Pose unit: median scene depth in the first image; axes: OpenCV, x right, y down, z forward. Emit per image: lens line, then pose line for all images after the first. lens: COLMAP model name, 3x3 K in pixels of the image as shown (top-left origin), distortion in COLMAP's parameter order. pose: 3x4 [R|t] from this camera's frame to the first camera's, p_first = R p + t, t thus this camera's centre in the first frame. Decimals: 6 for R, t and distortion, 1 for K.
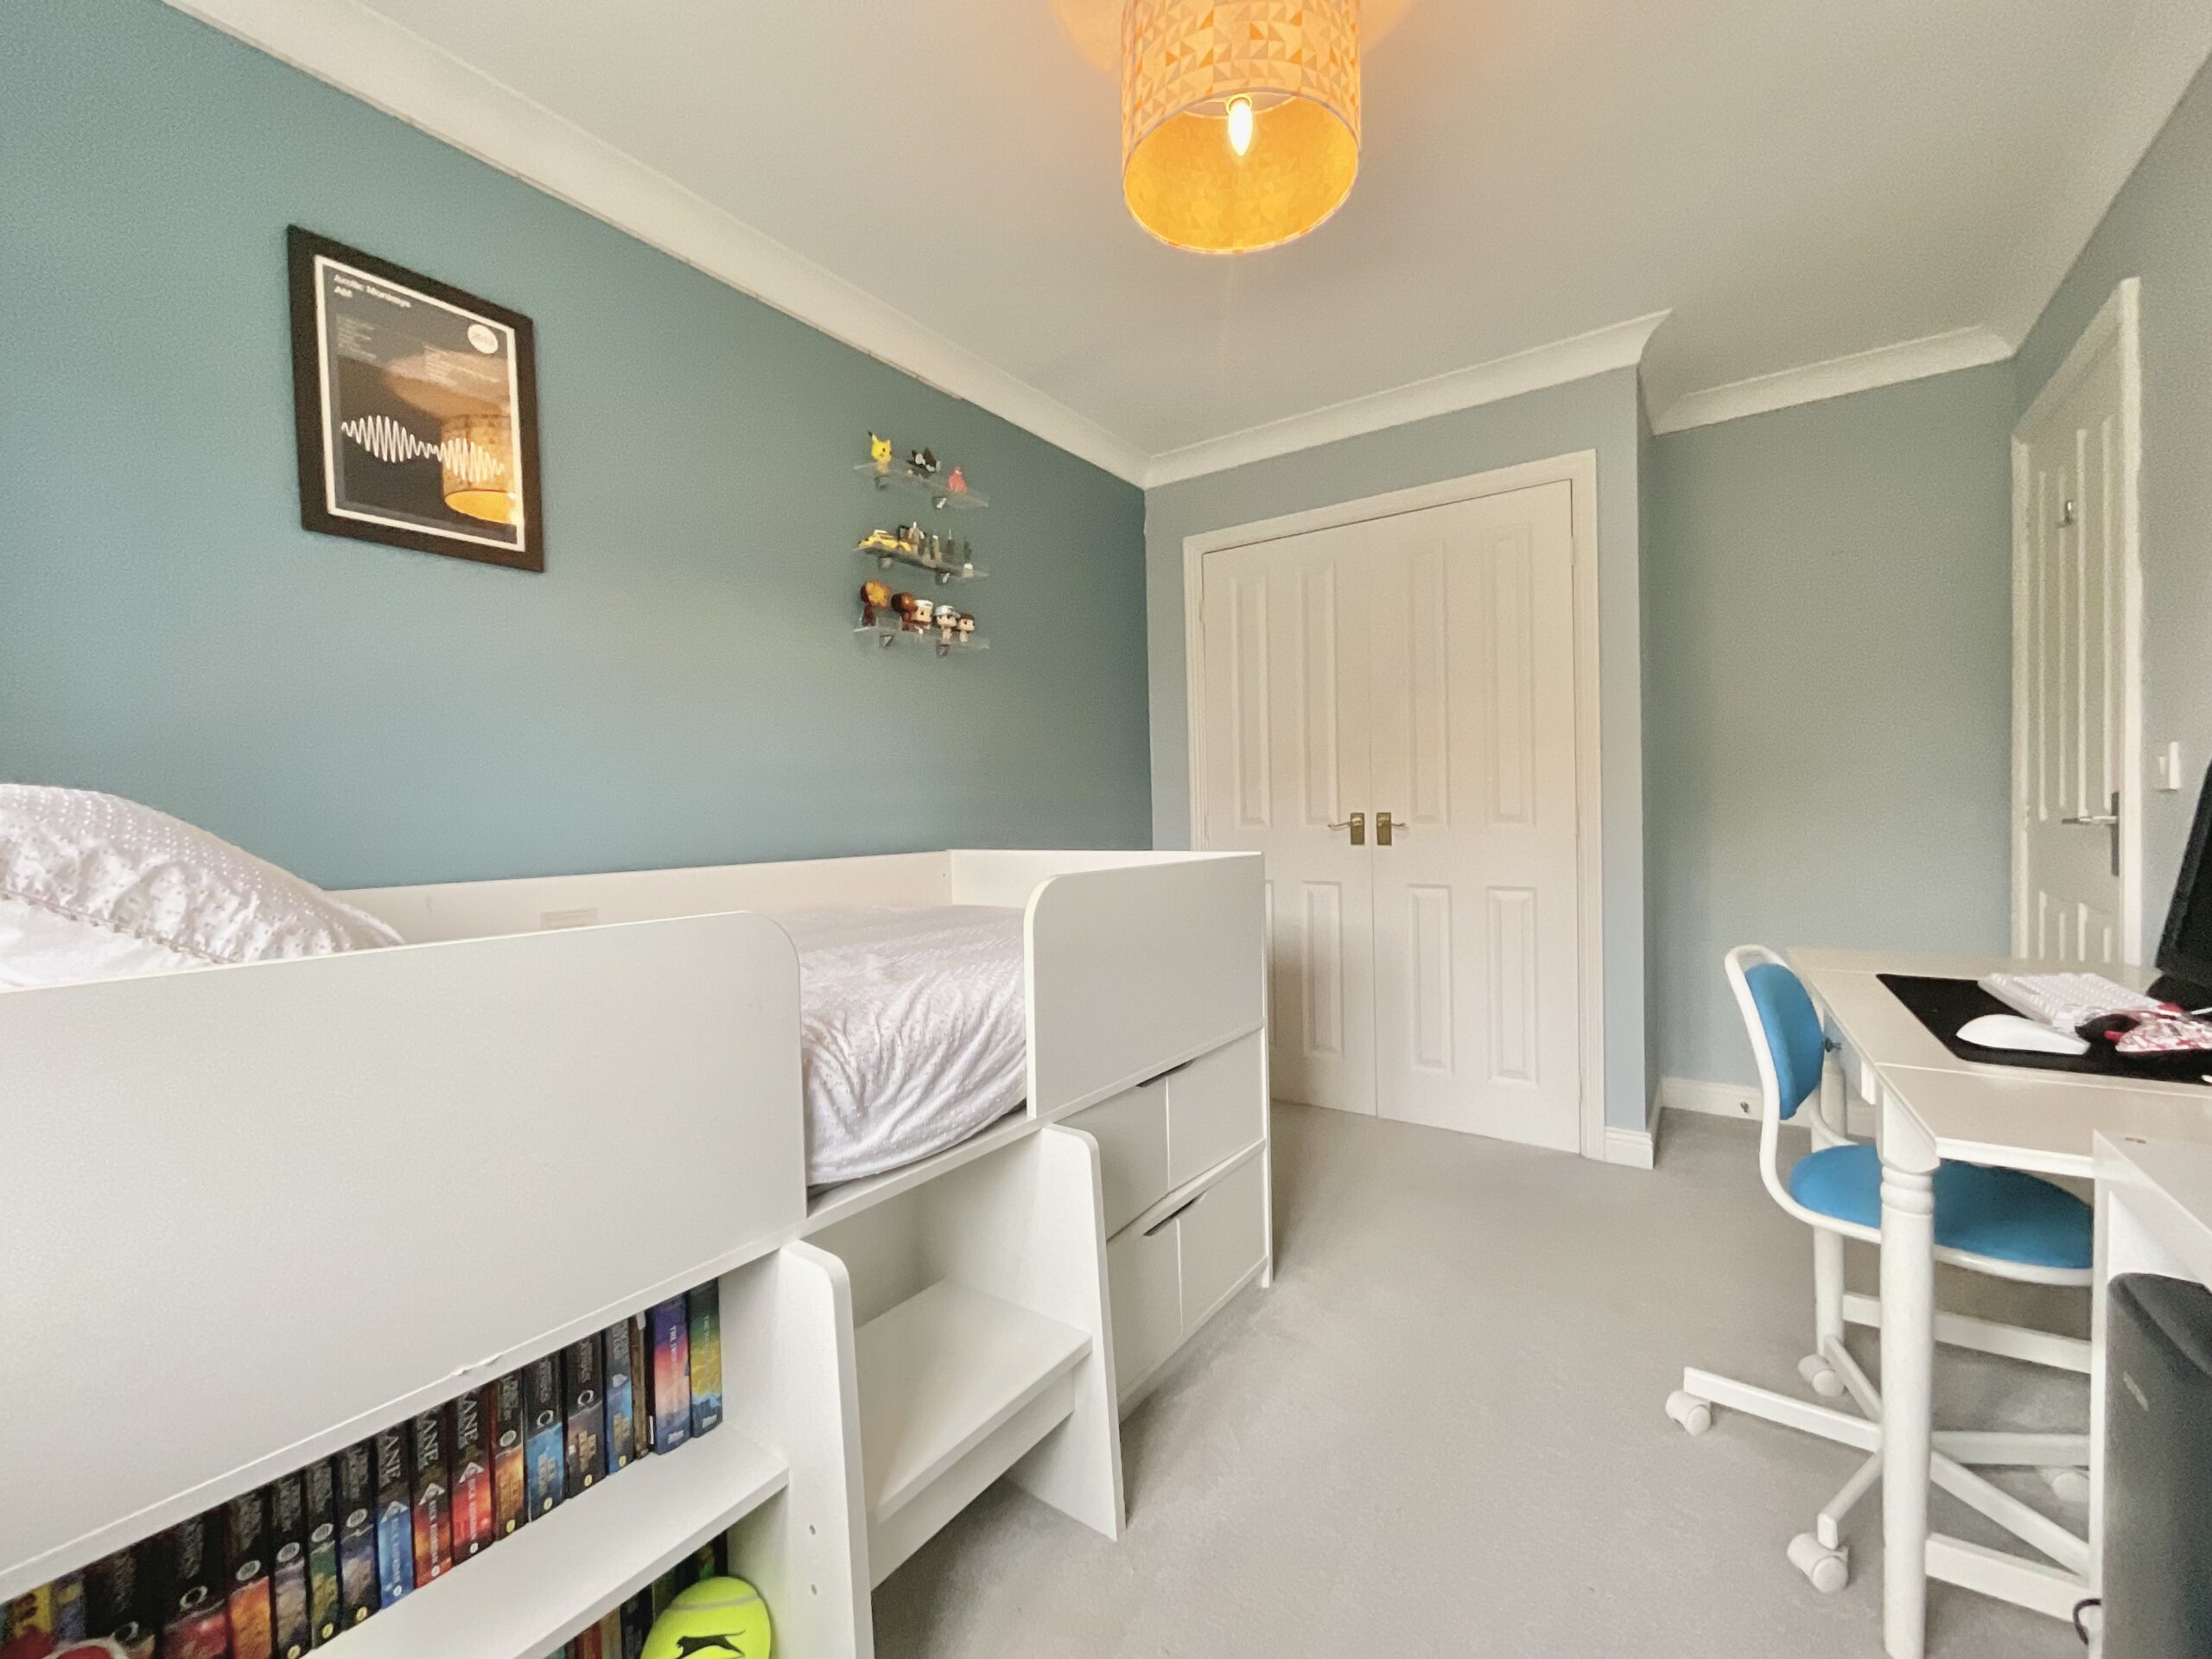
lens RADIAL K [[902.3, 0, 1121.4], [0, 902.3, 831.9], [0, 0, 1]] dist [-0.000484, 0.000055]
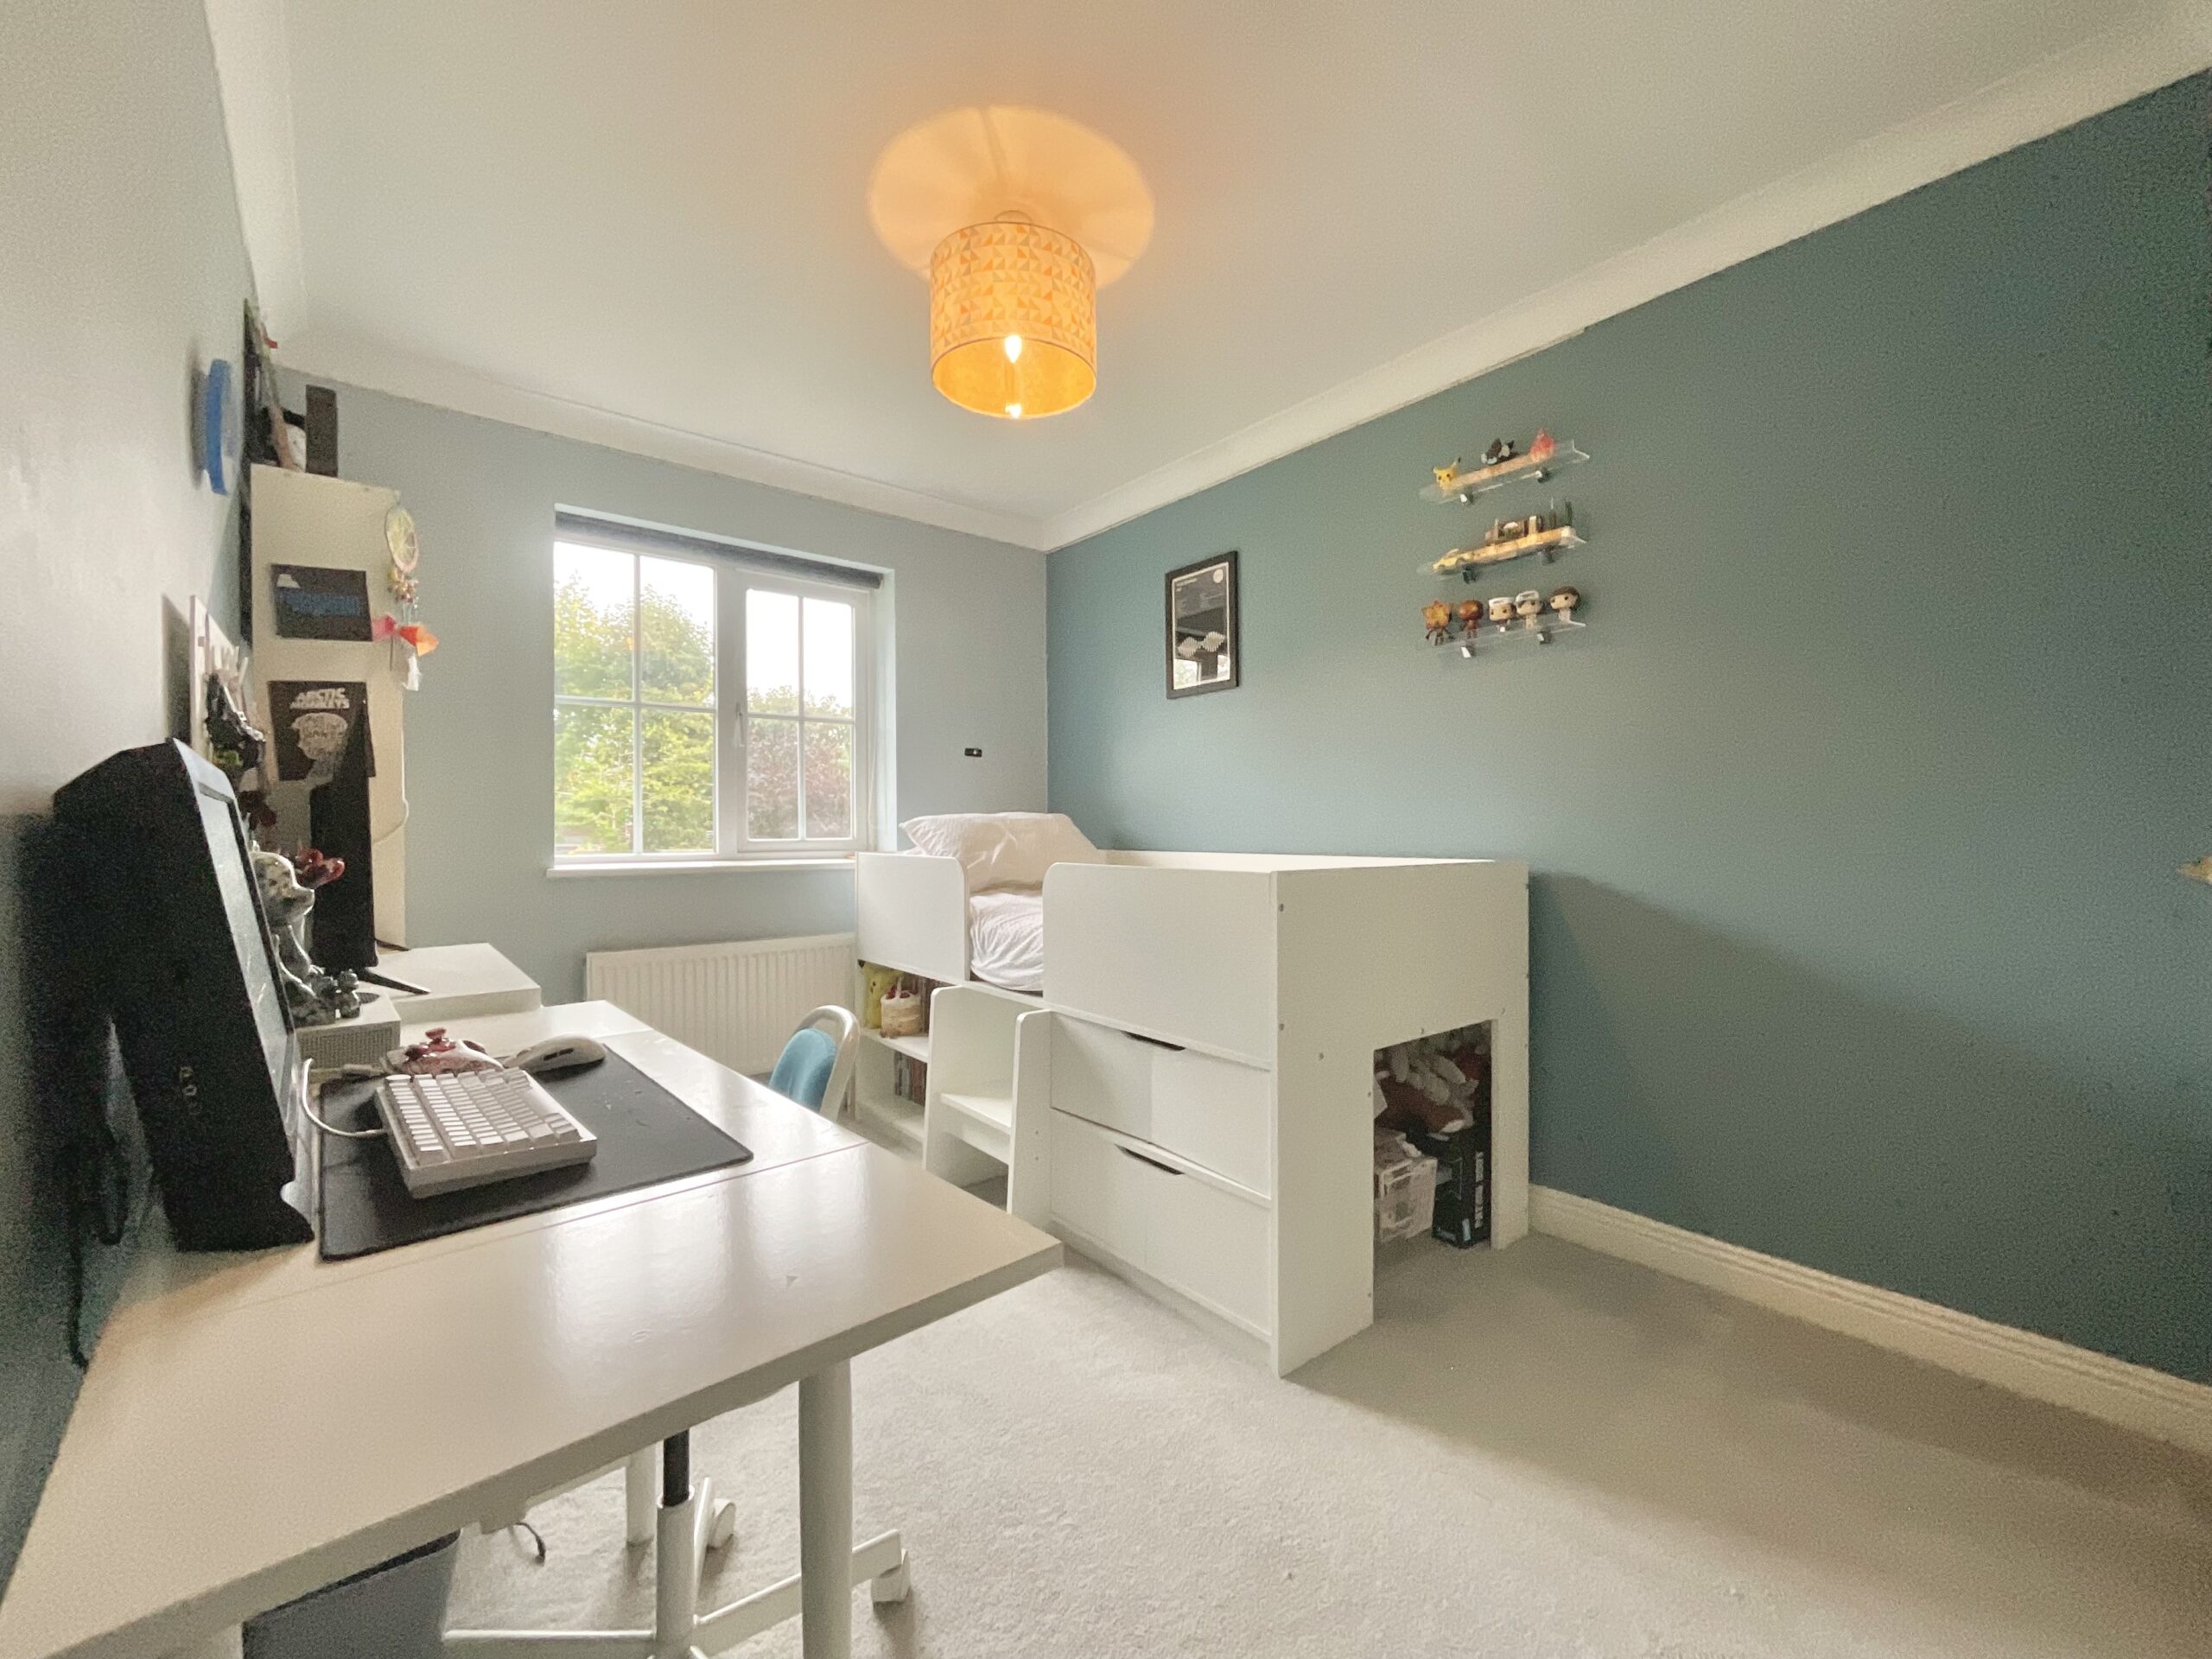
lens RADIAL K [[902.3, 0, 1121.4], [0, 902.3, 831.9], [0, 0, 1]] dist [-0.000484, 0.000055]
pose [[-0.258040, 0.032459, -0.965589, 1.241339], [-0.005837, 0.999365, 0.035154, -0.056391], [0.966117, 0.014707, -0.257687, 1.288670]]
